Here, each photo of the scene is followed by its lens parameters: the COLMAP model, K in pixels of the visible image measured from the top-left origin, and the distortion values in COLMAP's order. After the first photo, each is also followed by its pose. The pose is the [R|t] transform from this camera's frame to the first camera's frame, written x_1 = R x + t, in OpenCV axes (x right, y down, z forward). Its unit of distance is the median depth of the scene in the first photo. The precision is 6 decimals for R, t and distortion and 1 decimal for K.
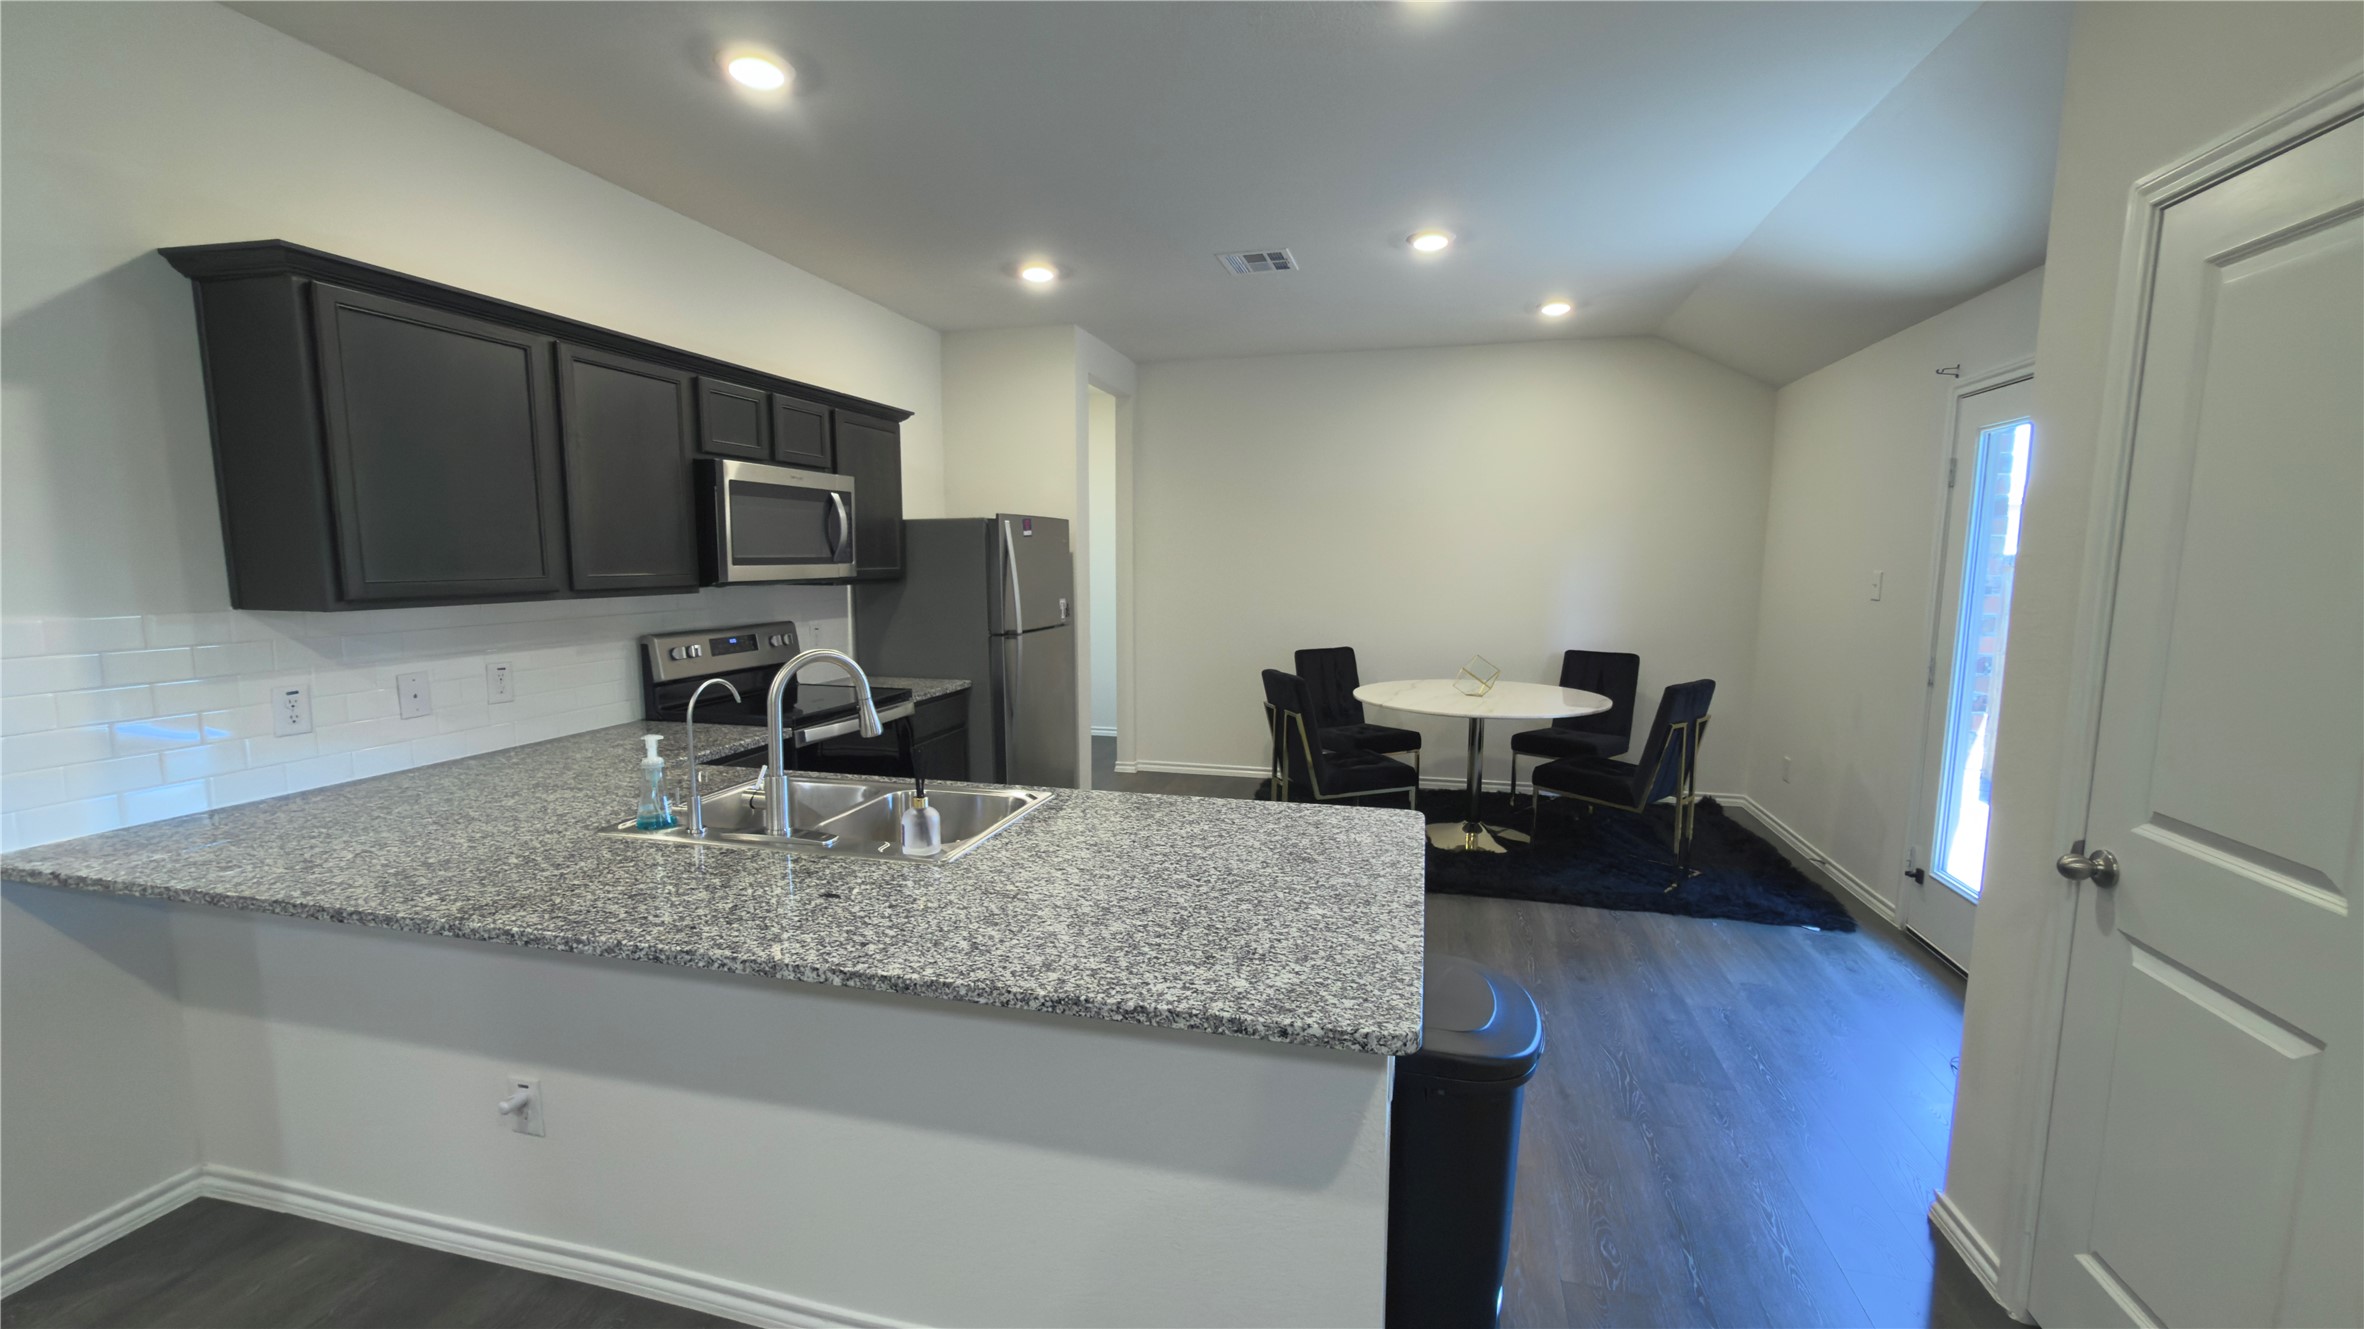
lens RADIAL K [[940.3, 0, 1183.4], [0, 940.3, 667.3], [0, 0, 1]] dist [-0.000286, 0.000441]
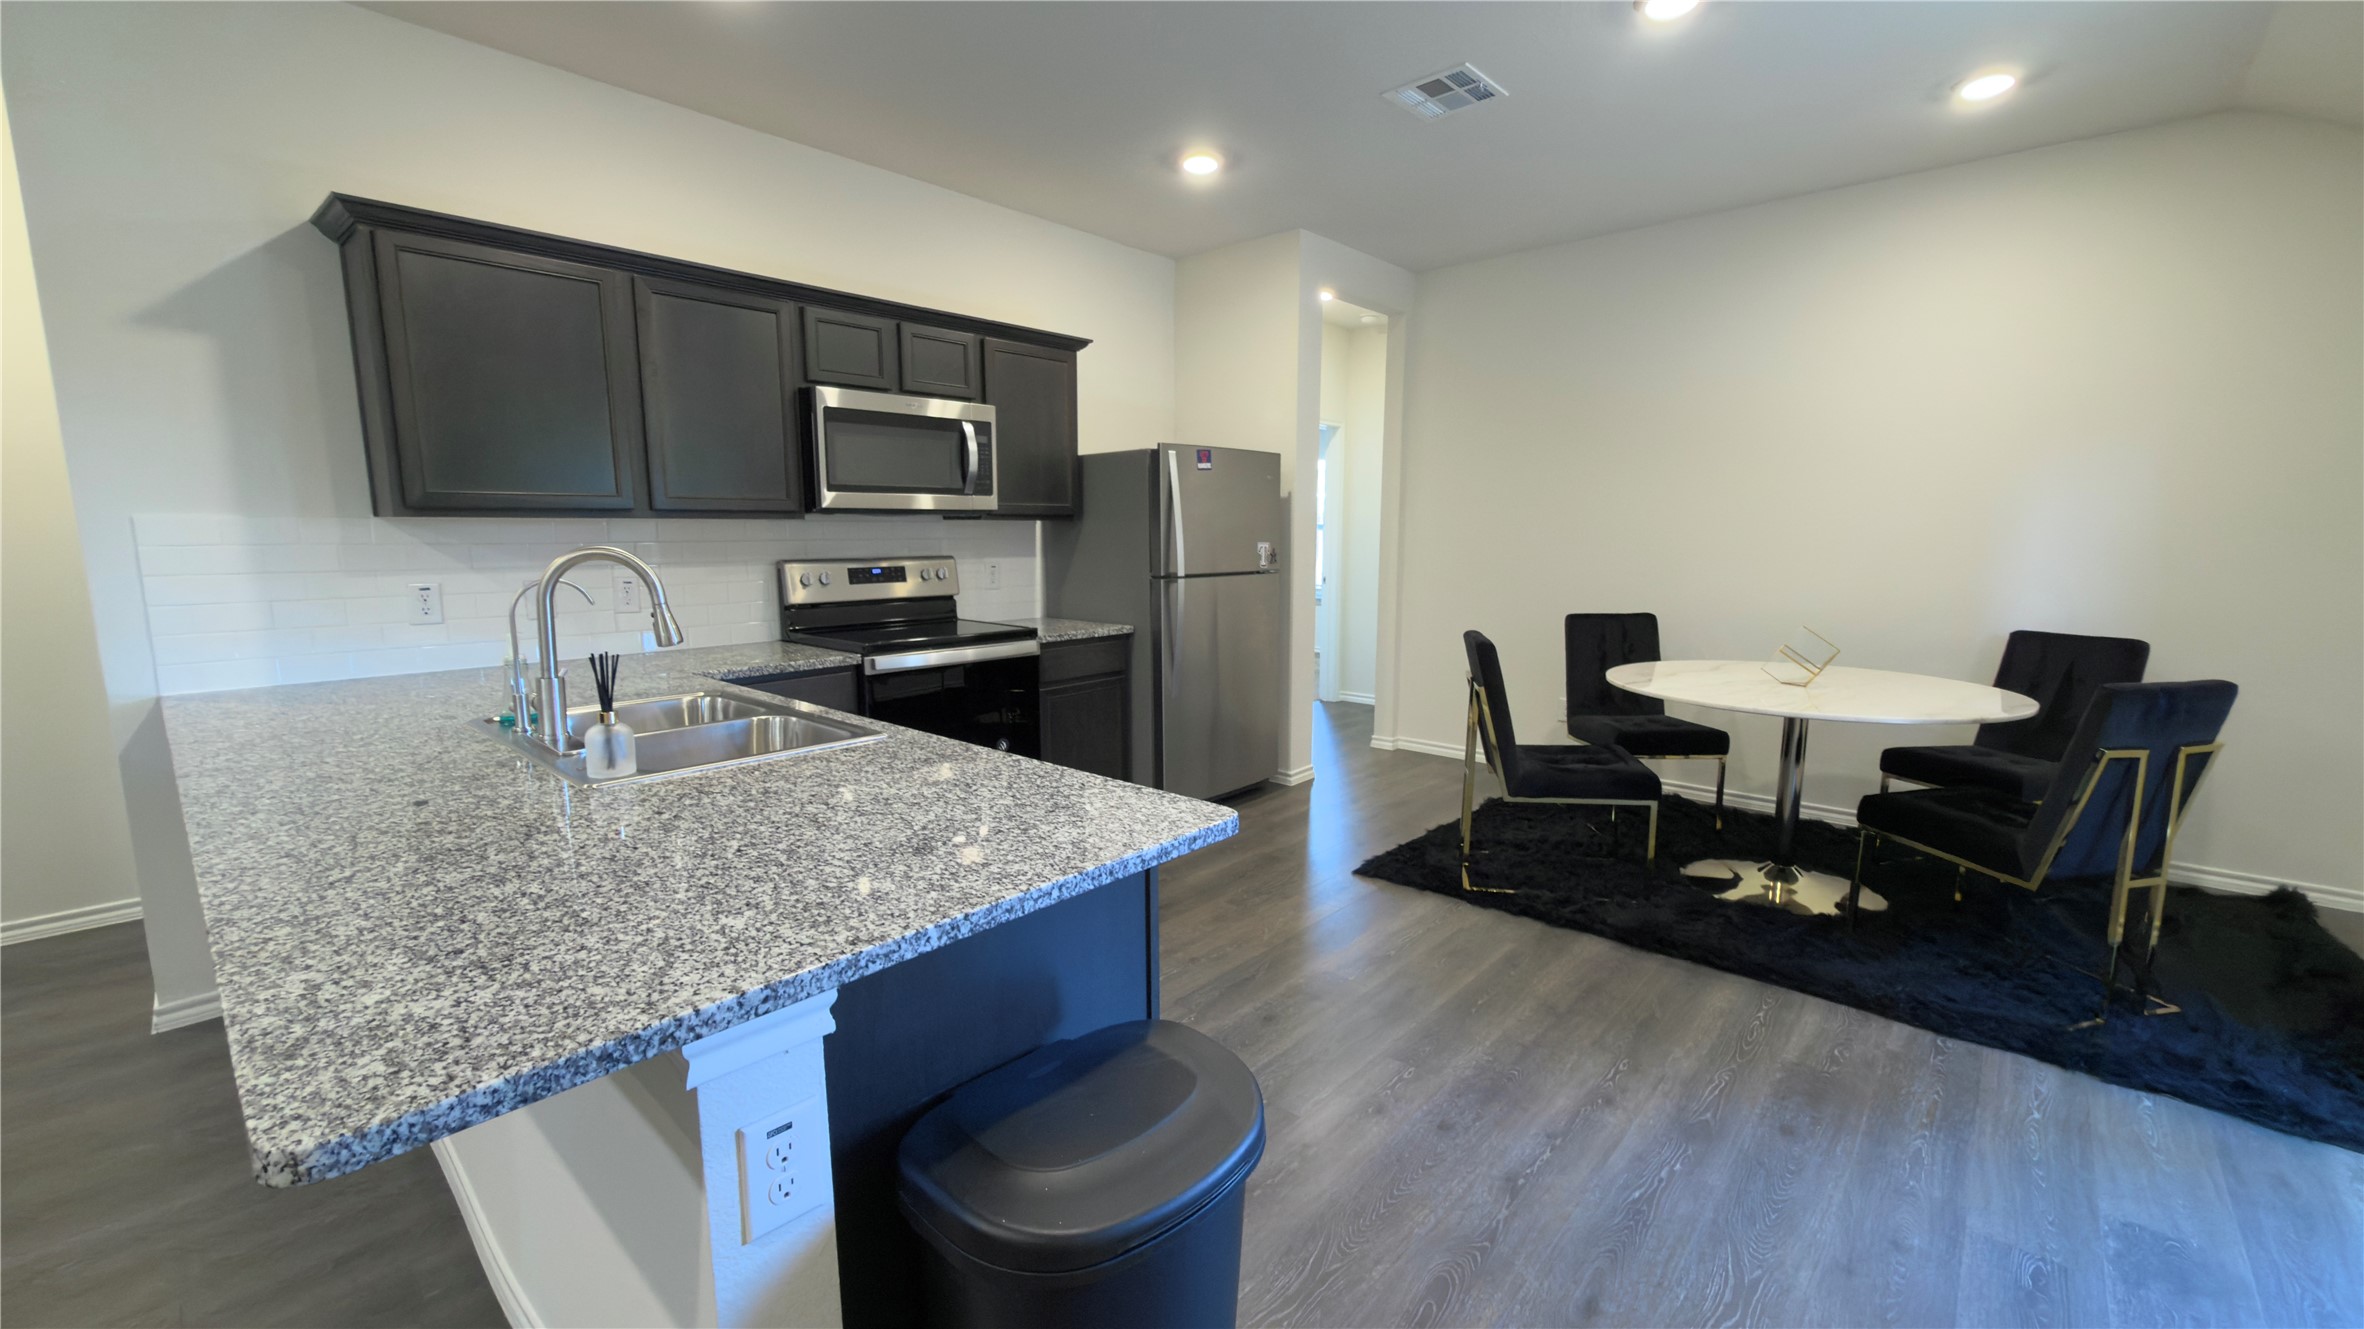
lens RADIAL K [[940.9, 0, 1183.3], [0, 940.9, 668.1], [0, 0, 1]] dist [-0.000278, 0.000007]
pose [[0.888781, 0.066257, -0.453517, 0.309992], [-0.052854, 0.997711, 0.042179, 0.017287], [0.455274, -0.013517, 0.890249, 0.246211]]
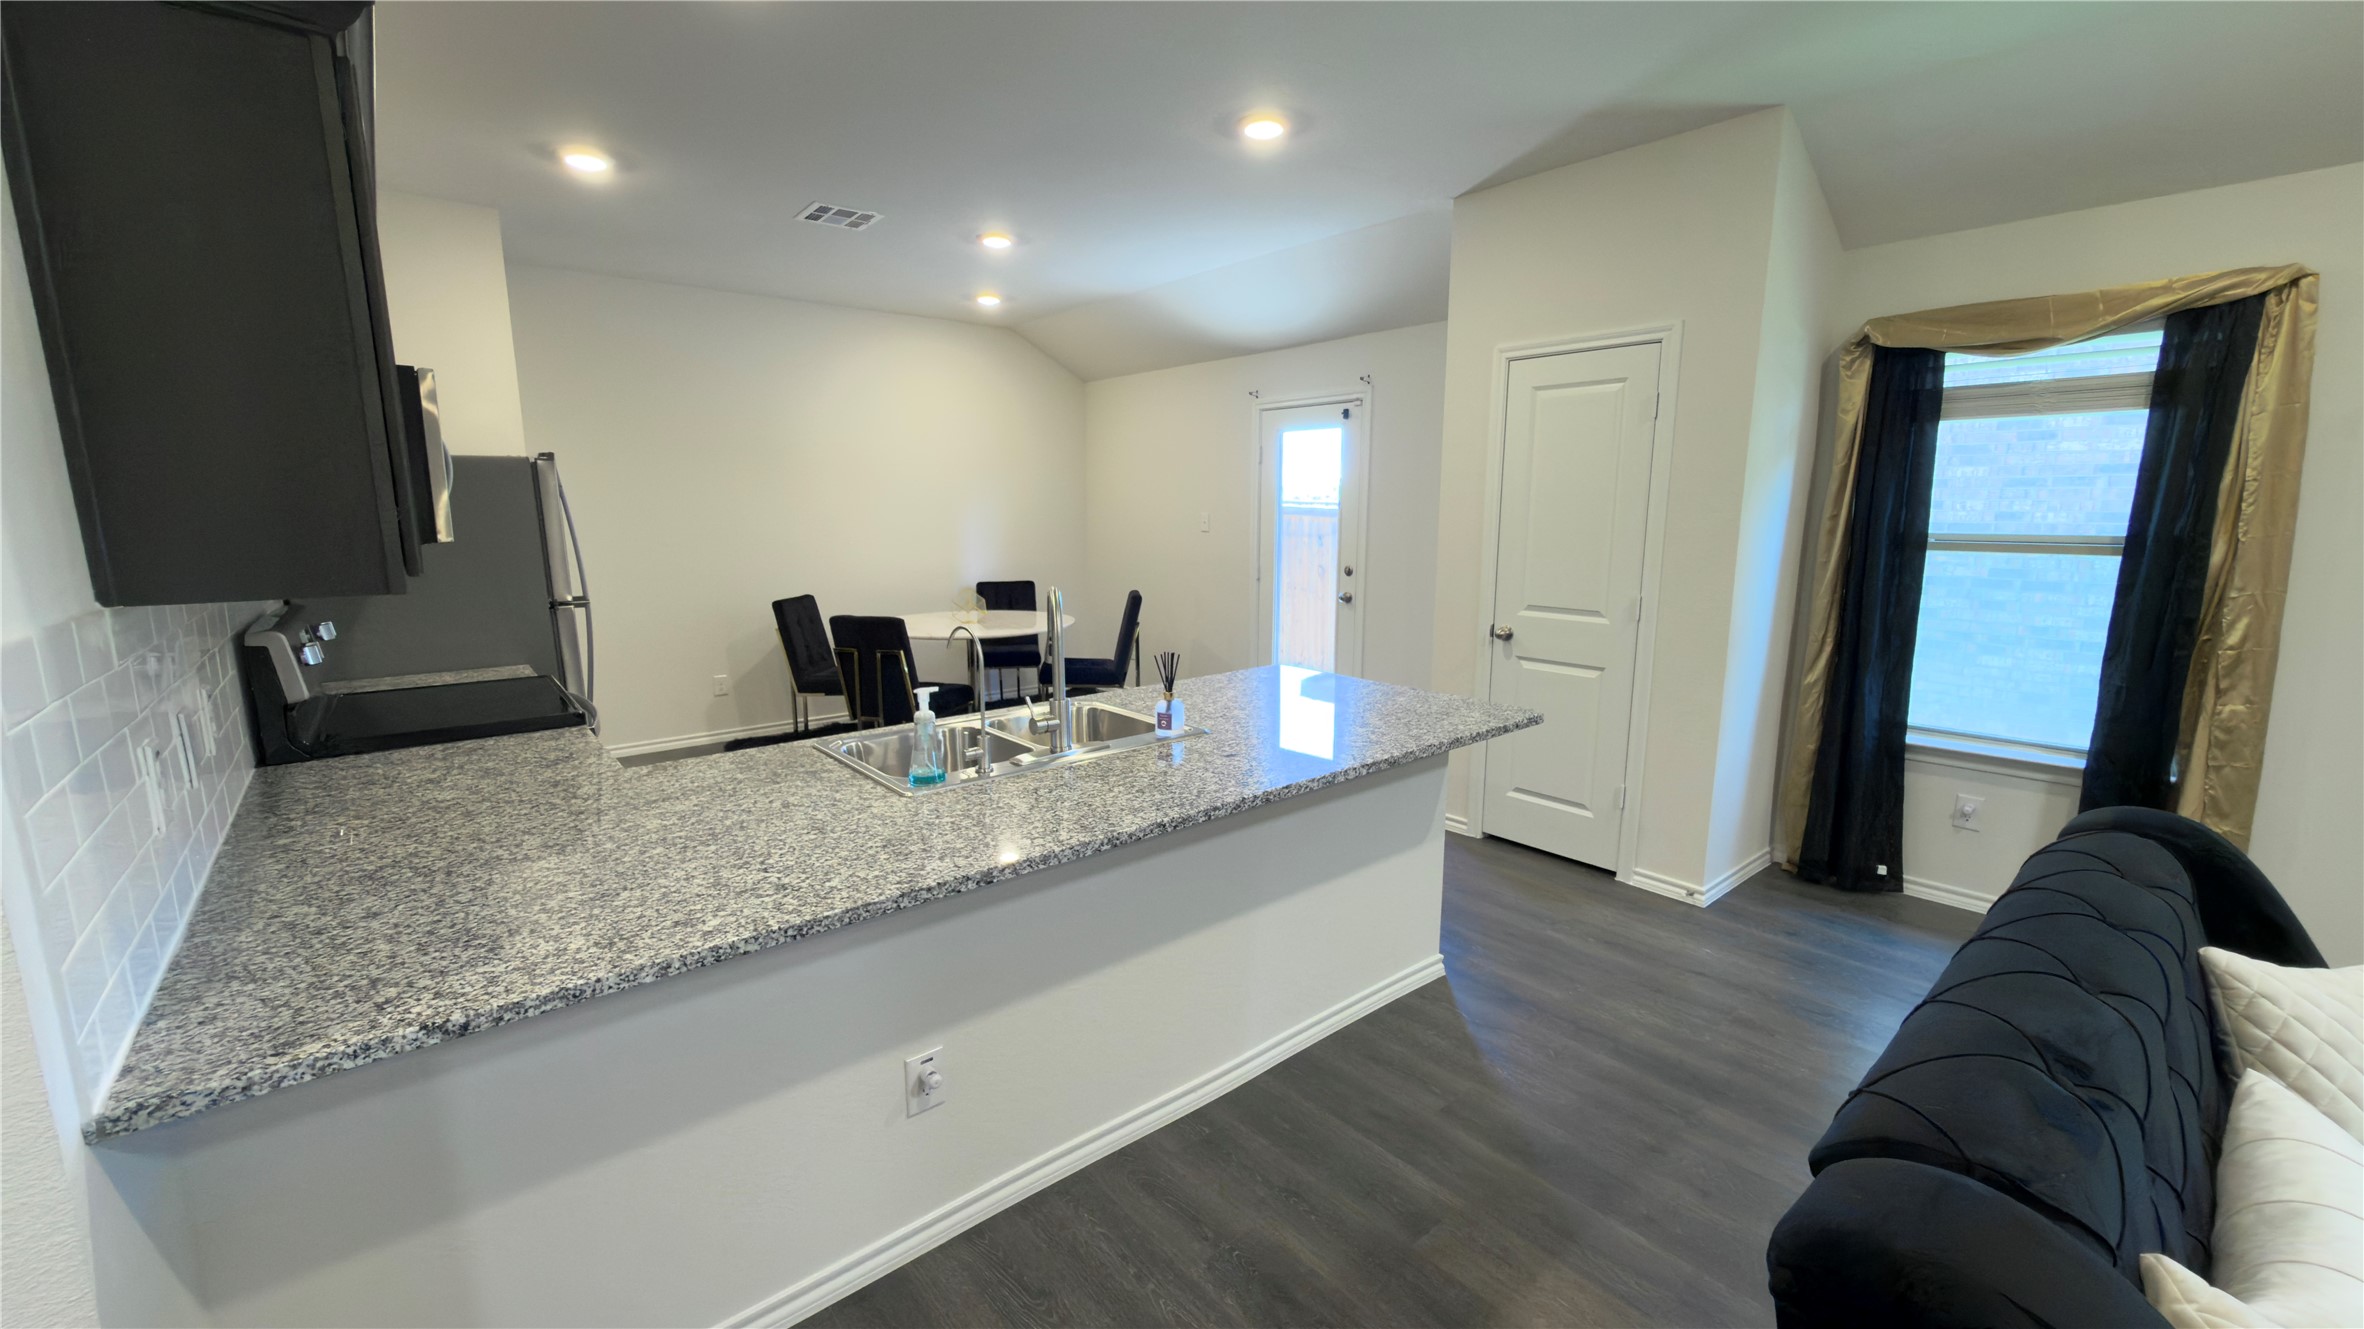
lens RADIAL K [[940.3, 0, 1183.4], [0, 940.3, 667.3], [0, 0, 1]] dist [-0.000286, 0.000441]
pose [[0.579302, -0.140858, 0.802850, -0.687477], [0.097873, 0.989850, 0.103045, -0.014074], [-0.809216, 0.018883, 0.587208, 0.116974]]
